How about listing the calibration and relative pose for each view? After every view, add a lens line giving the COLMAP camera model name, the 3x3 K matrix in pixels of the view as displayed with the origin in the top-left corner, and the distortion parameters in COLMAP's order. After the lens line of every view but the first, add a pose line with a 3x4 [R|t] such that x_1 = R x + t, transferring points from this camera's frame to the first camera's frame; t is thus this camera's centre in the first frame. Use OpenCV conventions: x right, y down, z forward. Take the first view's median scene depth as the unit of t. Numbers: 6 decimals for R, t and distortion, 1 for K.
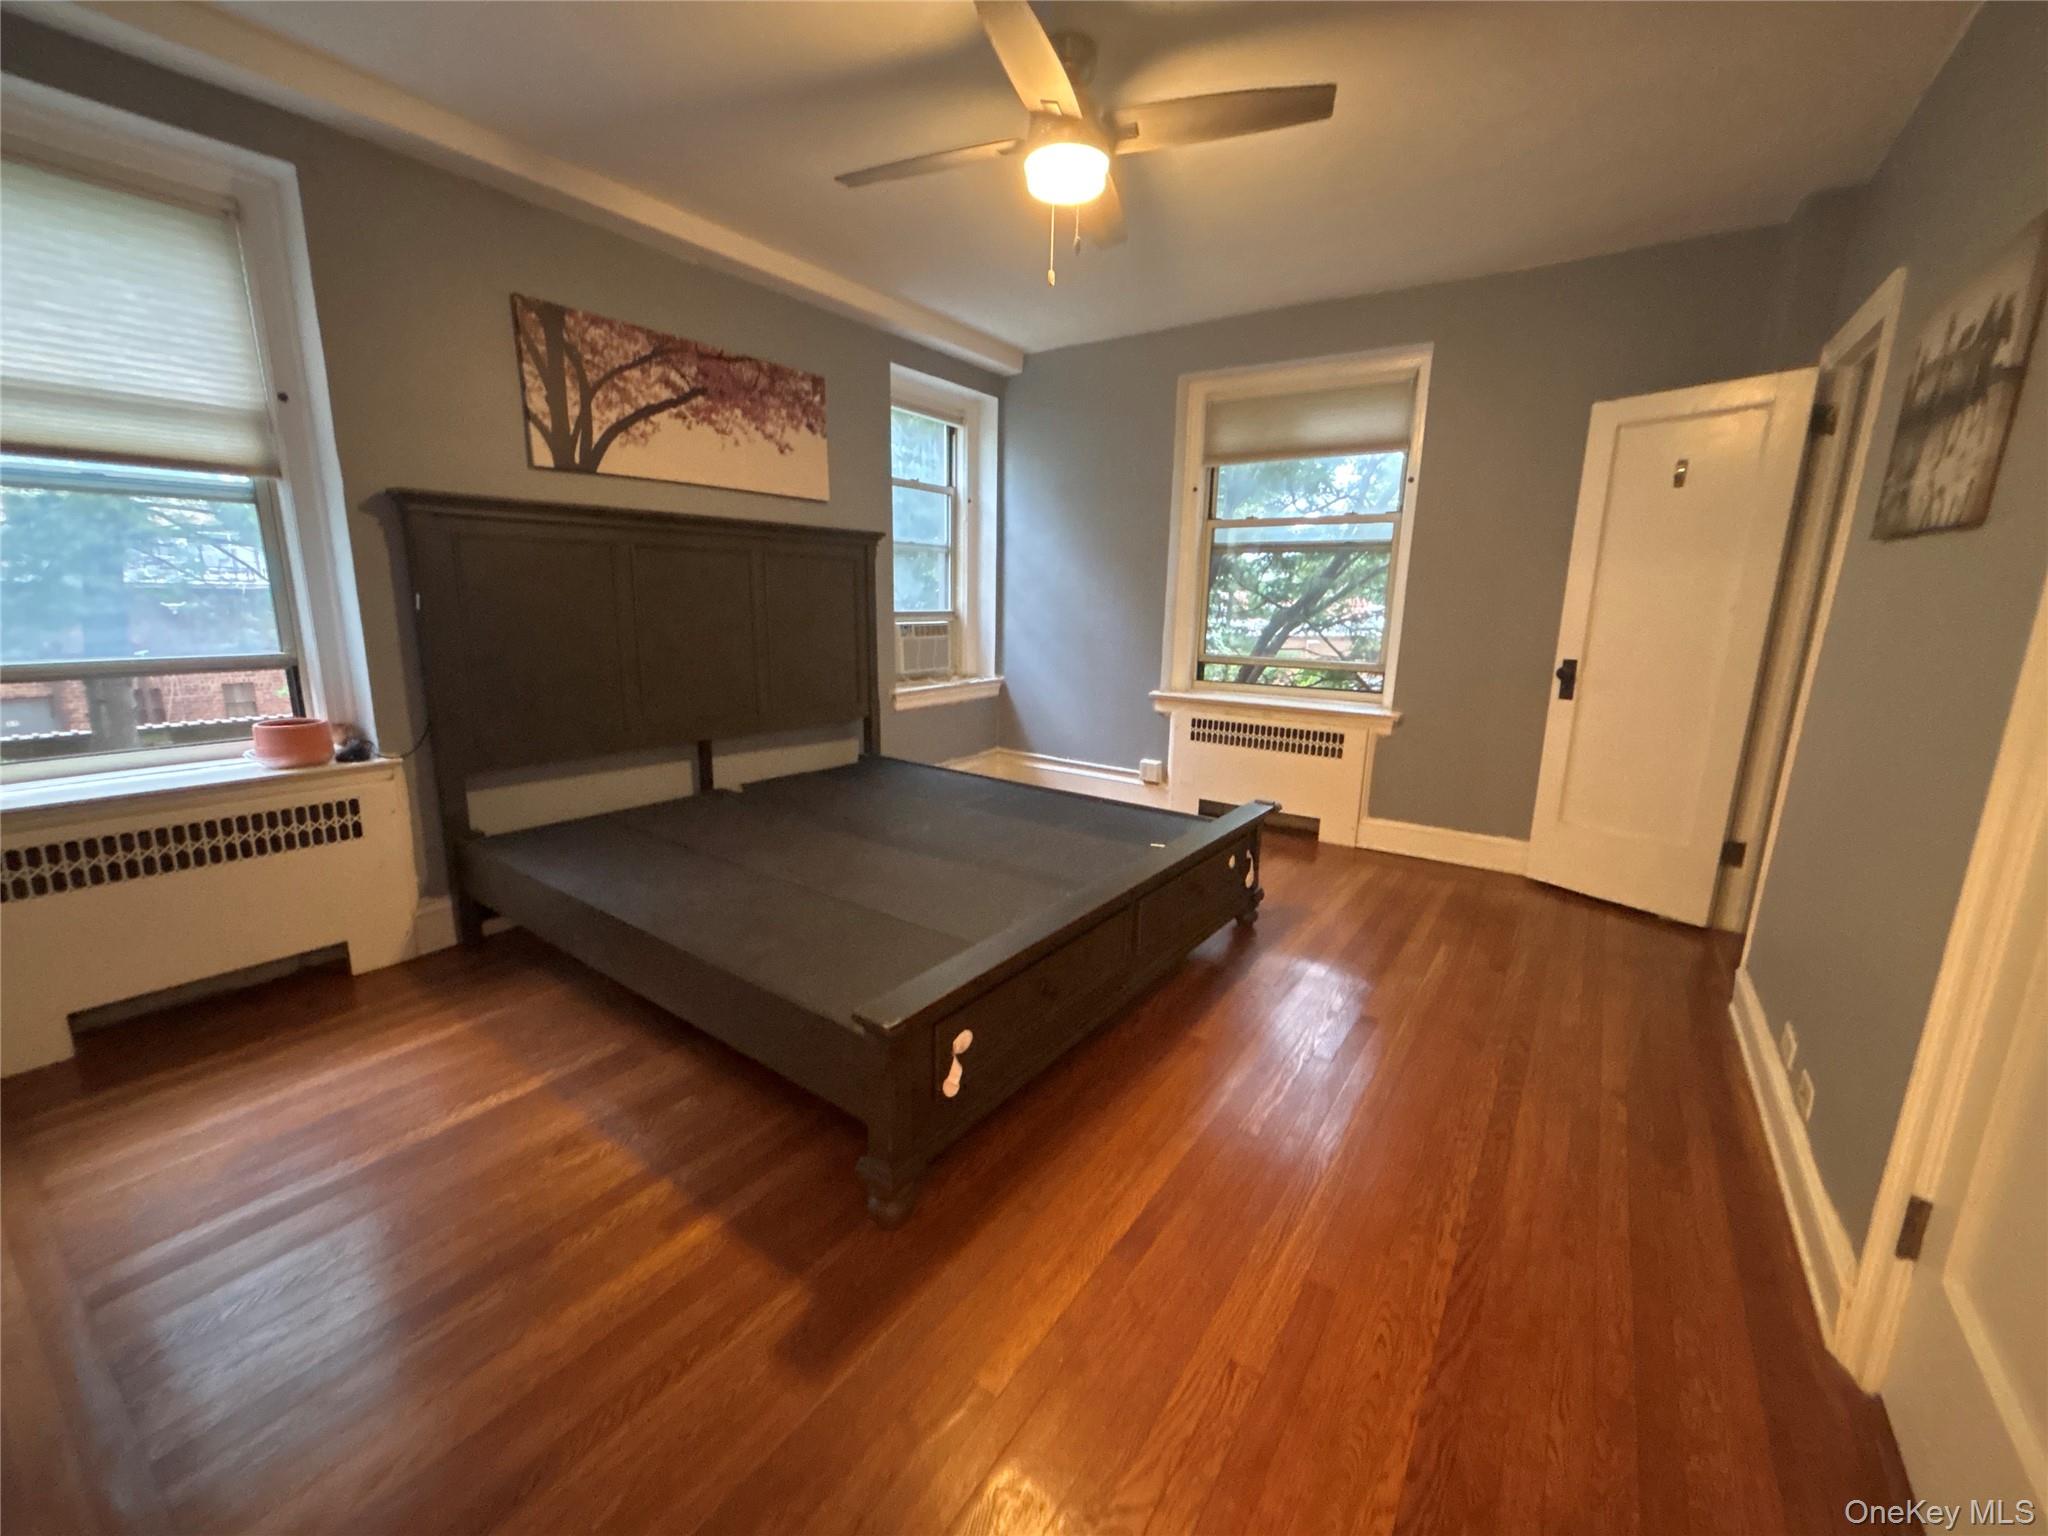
lens RADIAL K [[825.7, 0, 1019.6], [0, 825.7, 763.3], [0, 0, 1]] dist [0.000859, 0.000100]
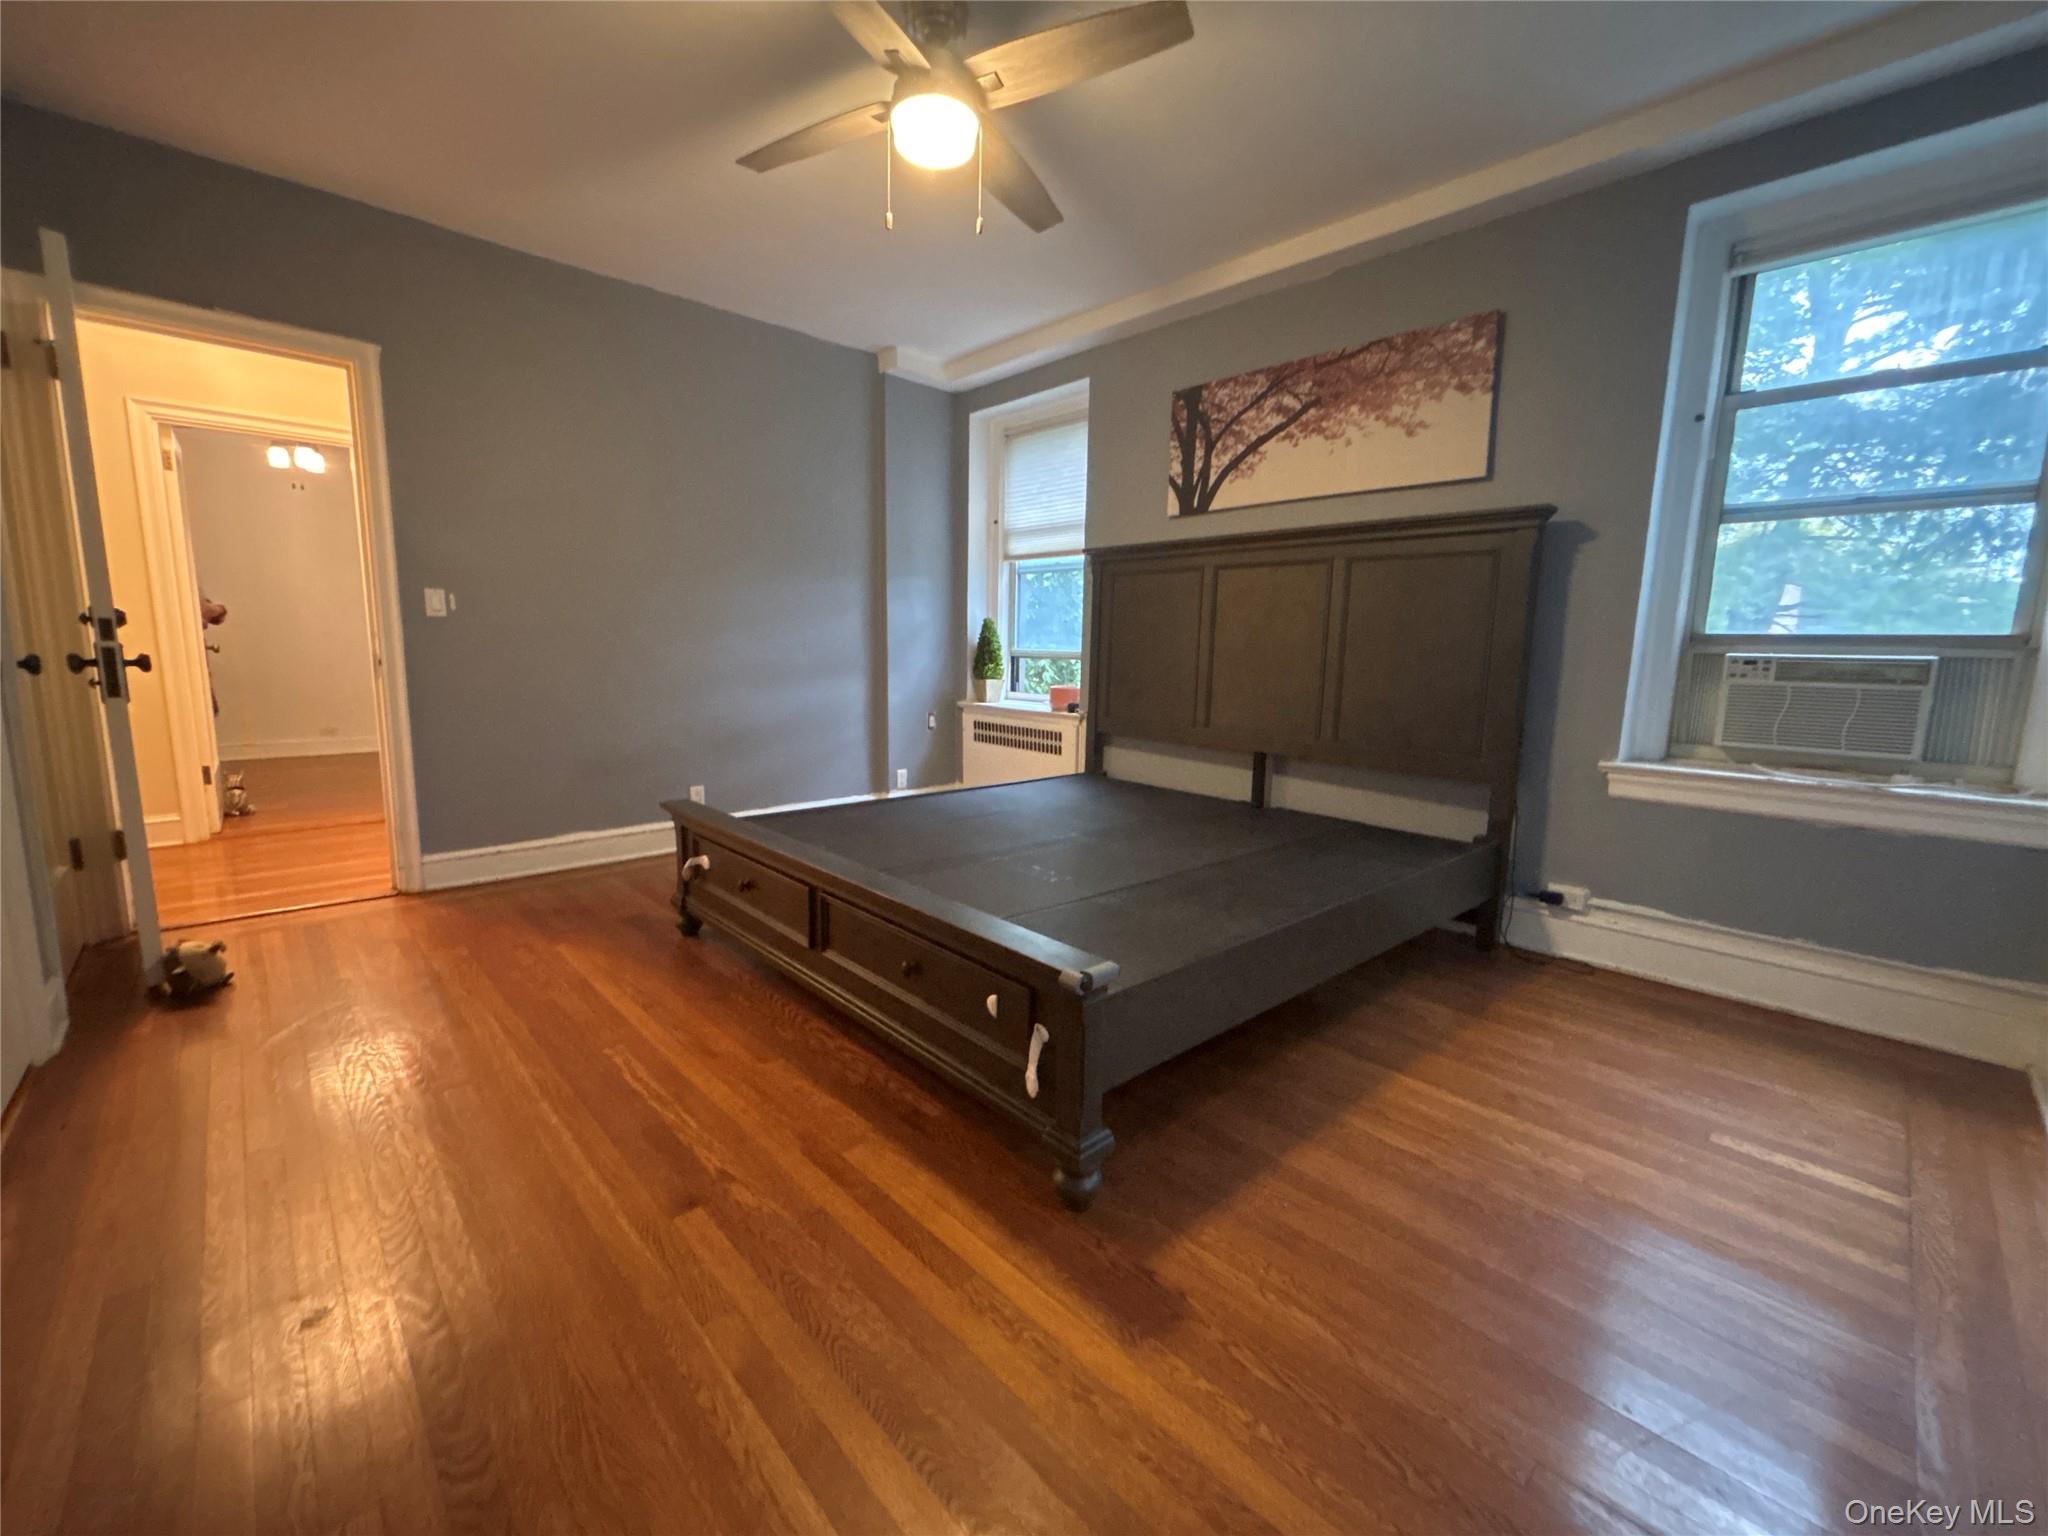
lens RADIAL K [[825.7, 0, 1019.6], [0, 825.7, 763.3], [0, 0, 1]] dist [0.000859, 0.000100]
pose [[-0.177880, 0.129111, -0.975545, 0.723489], [-0.216262, 0.961990, 0.166750, -0.131665], [0.959994, 0.240635, -0.143197, 0.948195]]
